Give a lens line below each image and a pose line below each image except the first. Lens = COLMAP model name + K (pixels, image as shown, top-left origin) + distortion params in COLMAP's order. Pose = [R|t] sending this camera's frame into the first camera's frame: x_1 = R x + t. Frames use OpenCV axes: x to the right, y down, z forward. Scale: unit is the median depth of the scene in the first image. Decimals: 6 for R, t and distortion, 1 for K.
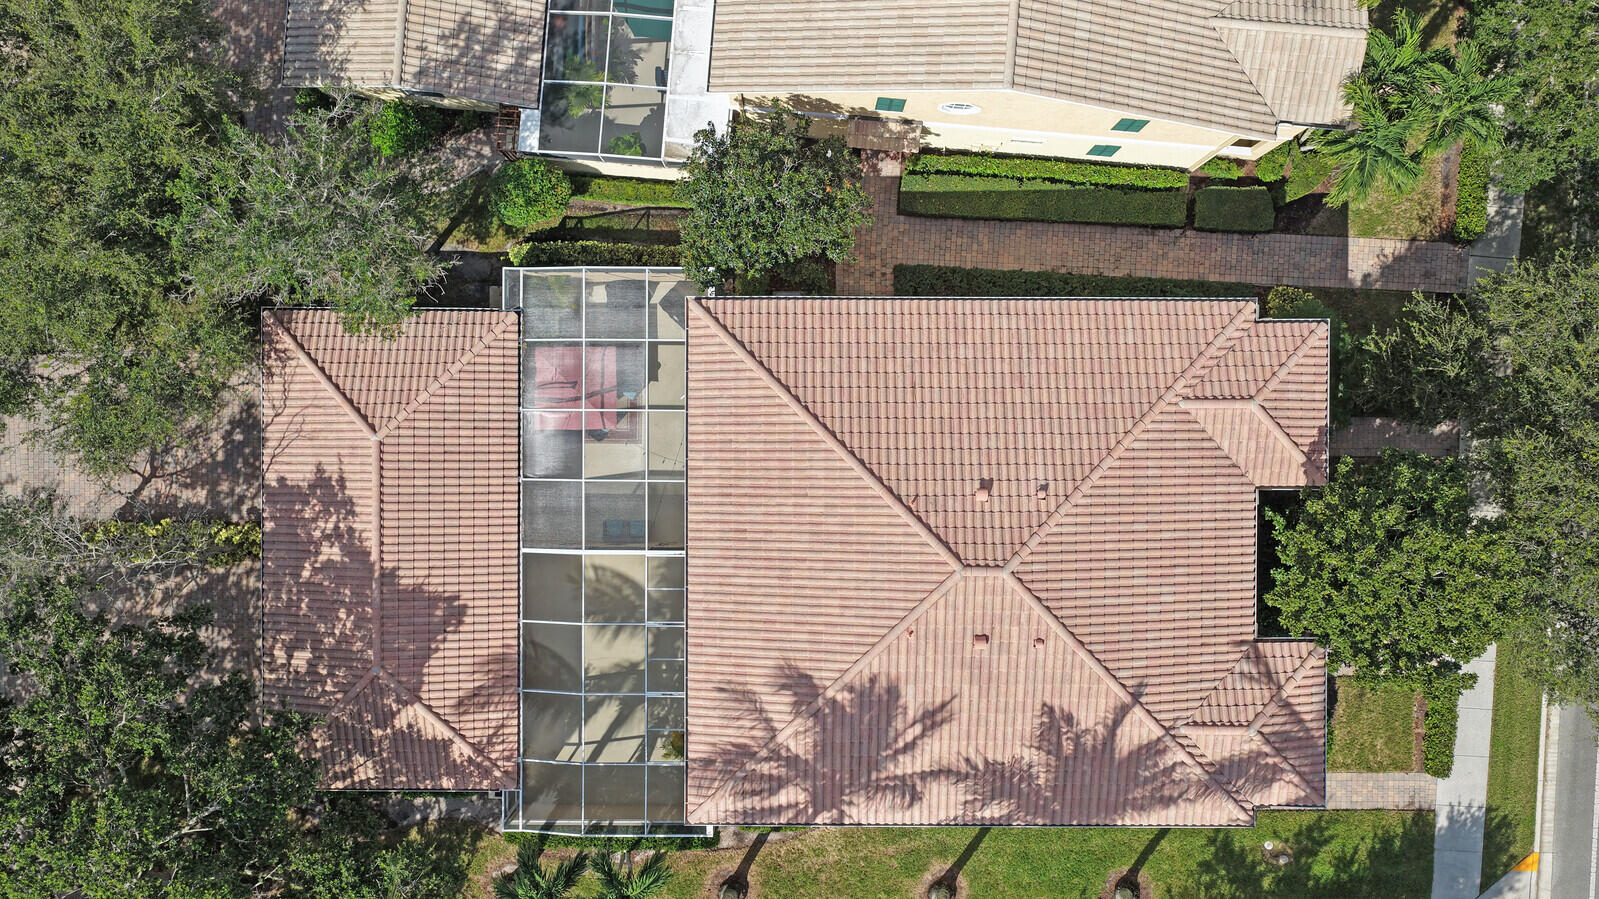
lens RADIAL K [[1327.1, 0, 799.5], [0, 1327.1, 449.5], [0, 0, 1]] dist [-0.008274, 0.038269]
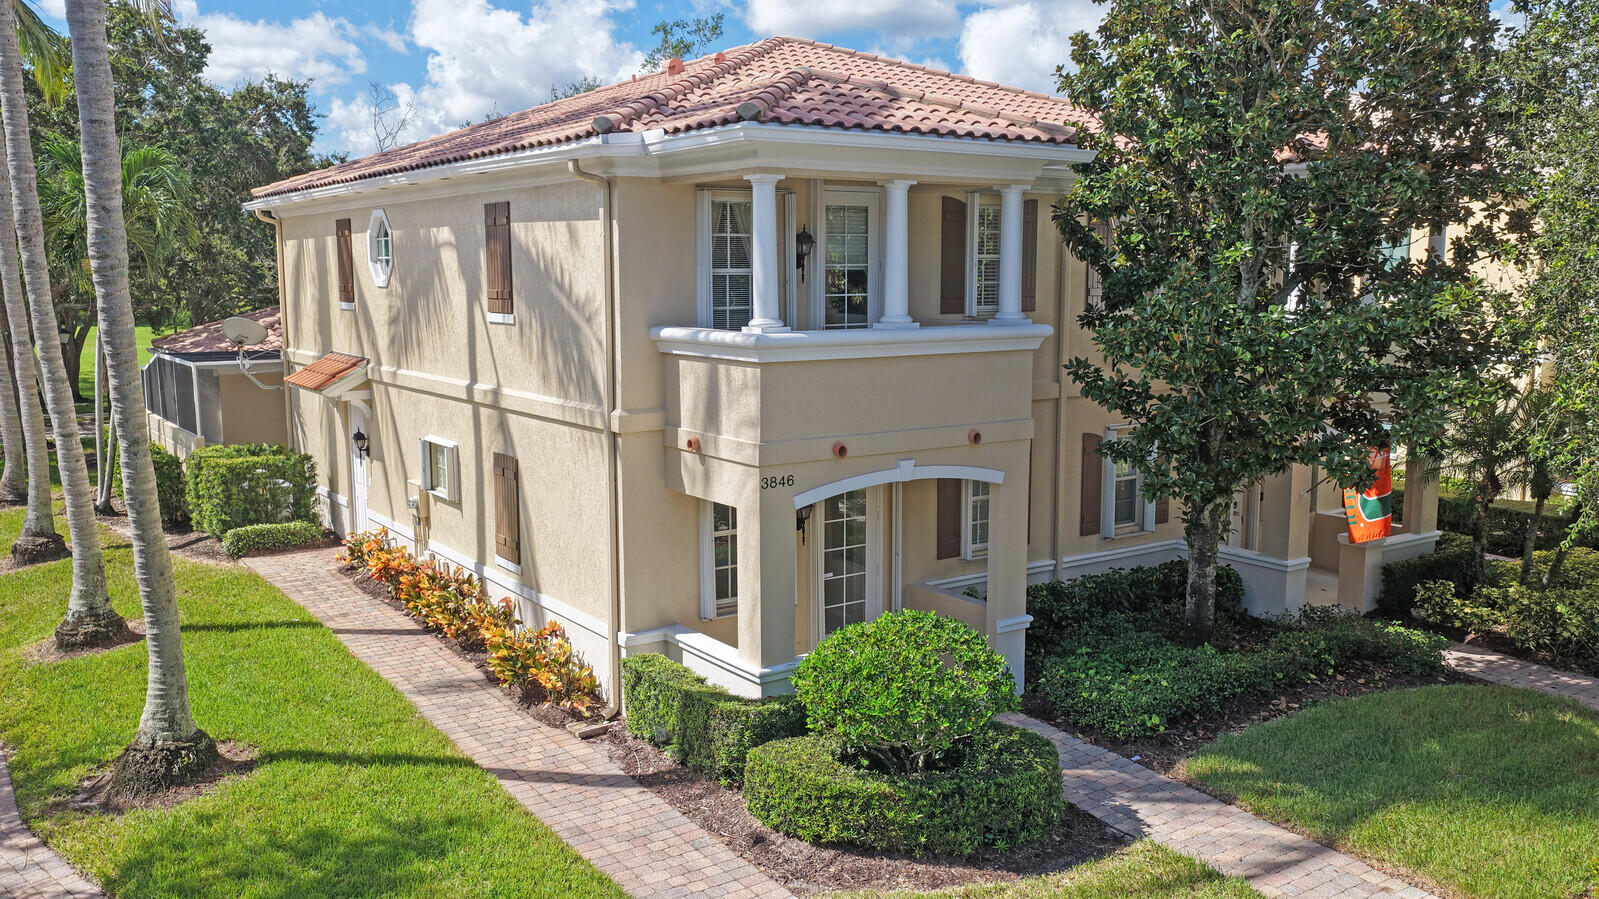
lens RADIAL K [[1327.1, 0, 799.5], [0, 1327.1, 449.5], [0, 0, 1]] dist [-0.008274, 0.038269]
pose [[0.570462, 0.116636, -0.813000, 0.616350], [-0.821298, 0.073058, -0.565802, 0.408750], [-0.006597, 0.990484, 0.137469, 0.932920]]
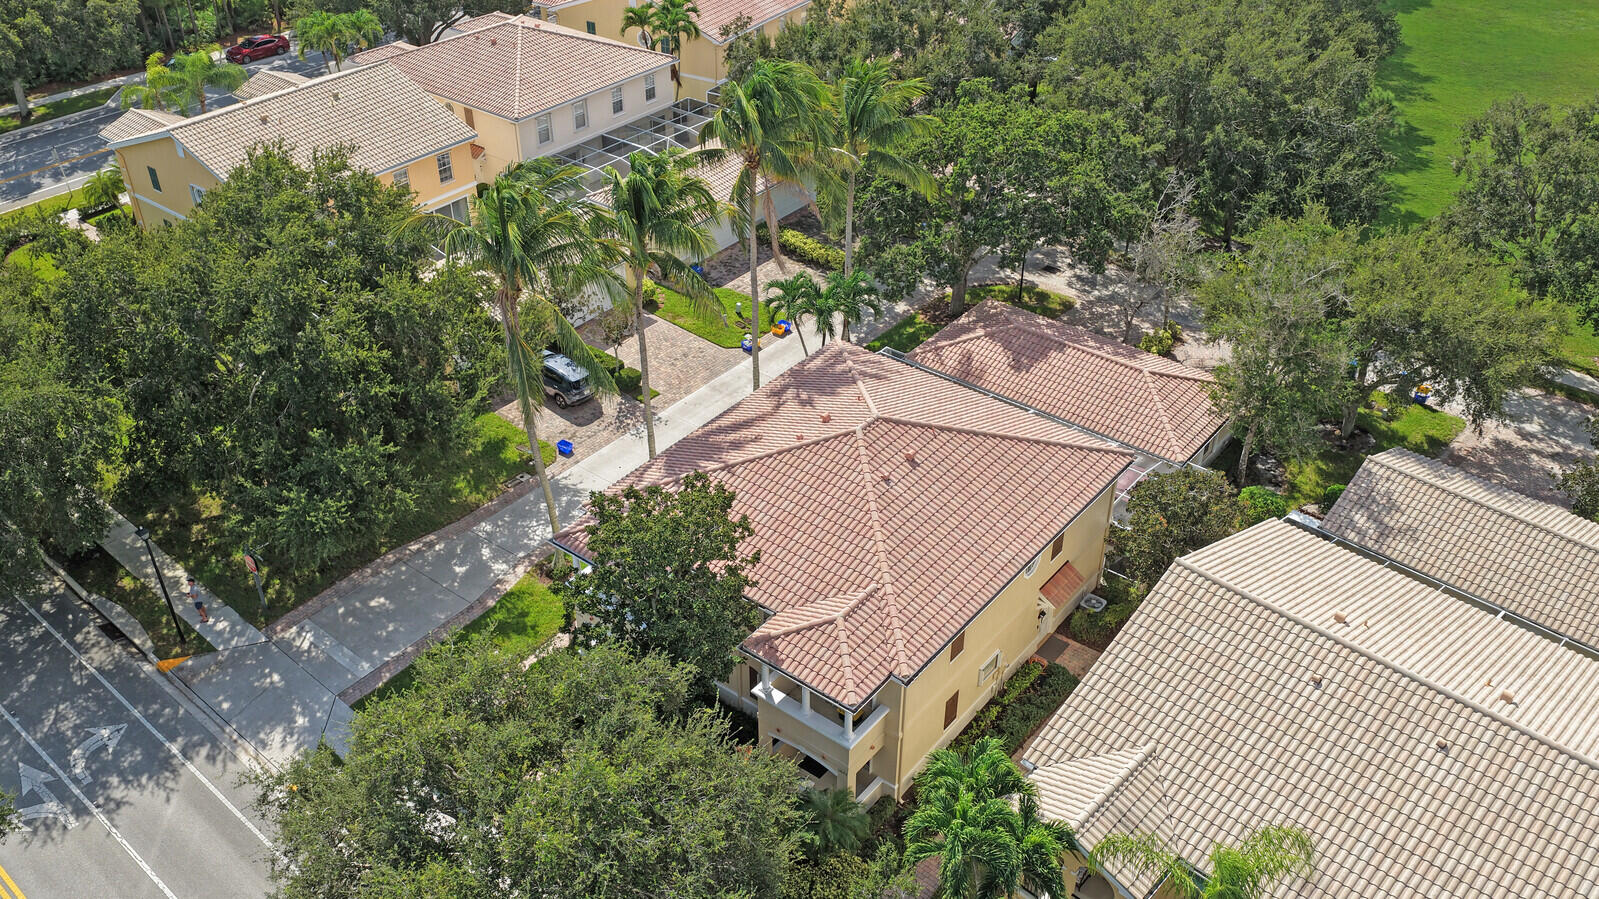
lens RADIAL K [[1333.6, 0, 799.5], [0, 1333.6, 449.5], [0, 0, 1]] dist [-0.009149, 0.001204]
pose [[-0.616277, 0.452624, -0.644464, 0.931593], [-0.787524, -0.357139, 0.502252, -0.483062], [-0.002832, 0.817057, 0.576549, 0.168219]]
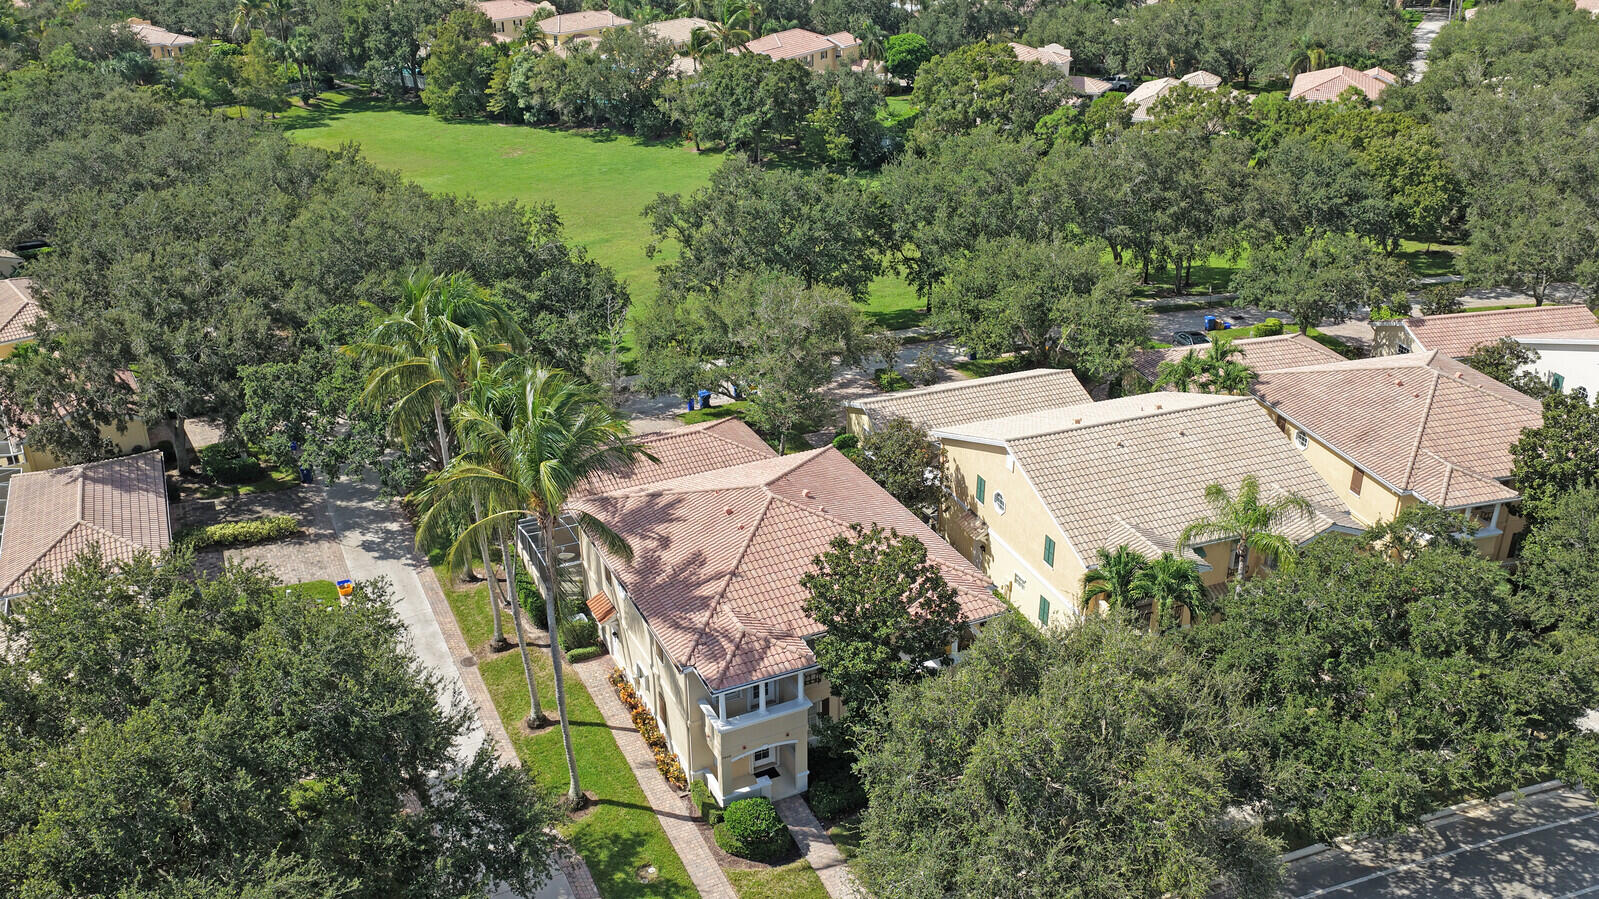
lens RADIAL K [[1327.1, 0, 799.5], [0, 1327.1, 449.5], [0, 0, 1]] dist [-0.008274, 0.038269]
pose [[0.433622, 0.386991, -0.813763, 1.303618], [-0.901090, 0.183407, -0.392935, 0.611957], [-0.002812, 0.903659, 0.428243, 0.168793]]
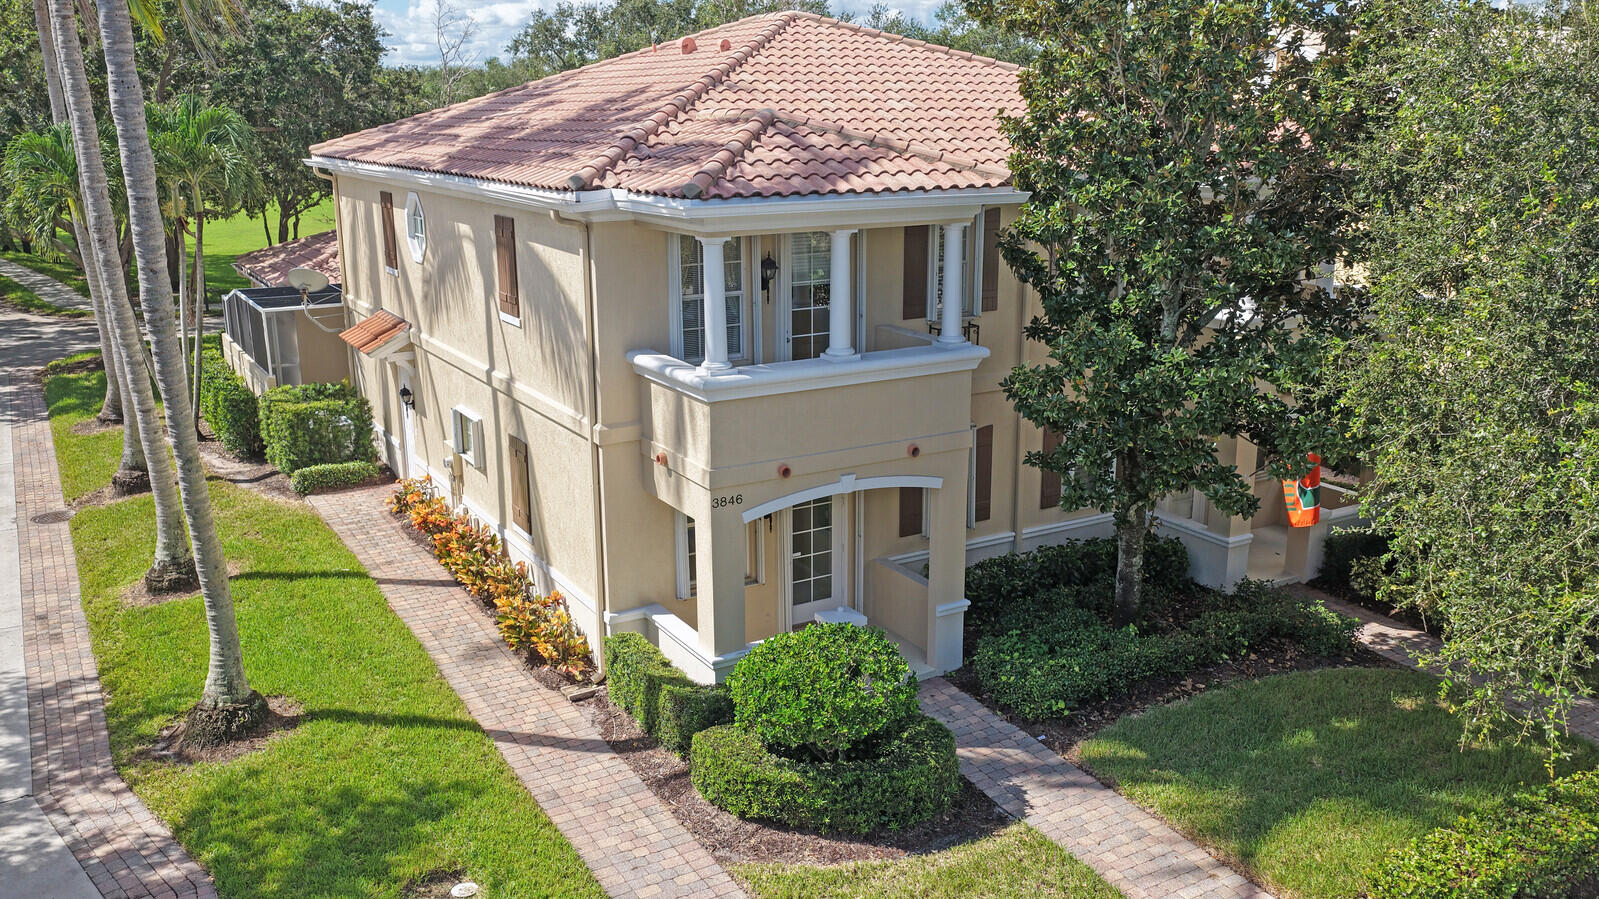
lens RADIAL K [[1327.1, 0, 799.5], [0, 1327.1, 449.5], [0, 0, 1]] dist [-0.008274, 0.038269]
pose [[0.508754, 0.218593, -0.832698, 0.670633], [-0.860903, 0.124811, -0.493223, 0.395325], [-0.003885, 0.967801, 0.251685, 0.875772]]
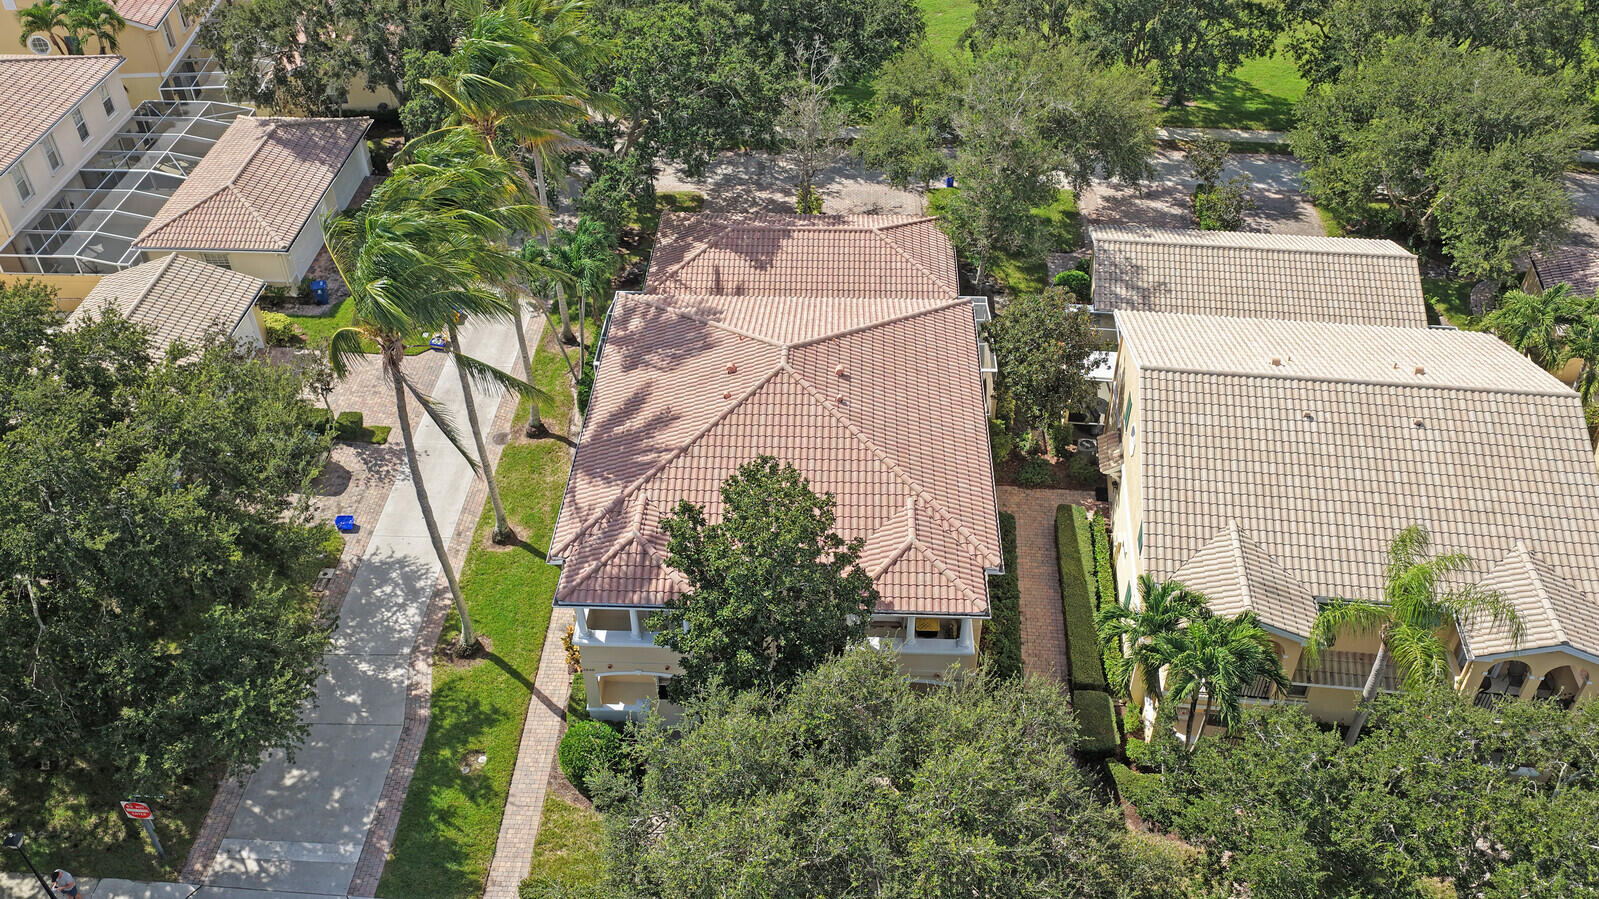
lens RADIAL K [[1327.1, 0, 799.5], [0, 1327.1, 449.5], [0, 0, 1]] dist [-0.008274, 0.038269]
pose [[-0.034398, 0.636601, -0.770426, 1.051530], [-0.999407, -0.022972, 0.025640, 0.032713], [-0.001376, 0.770851, 0.637013, 0.166347]]
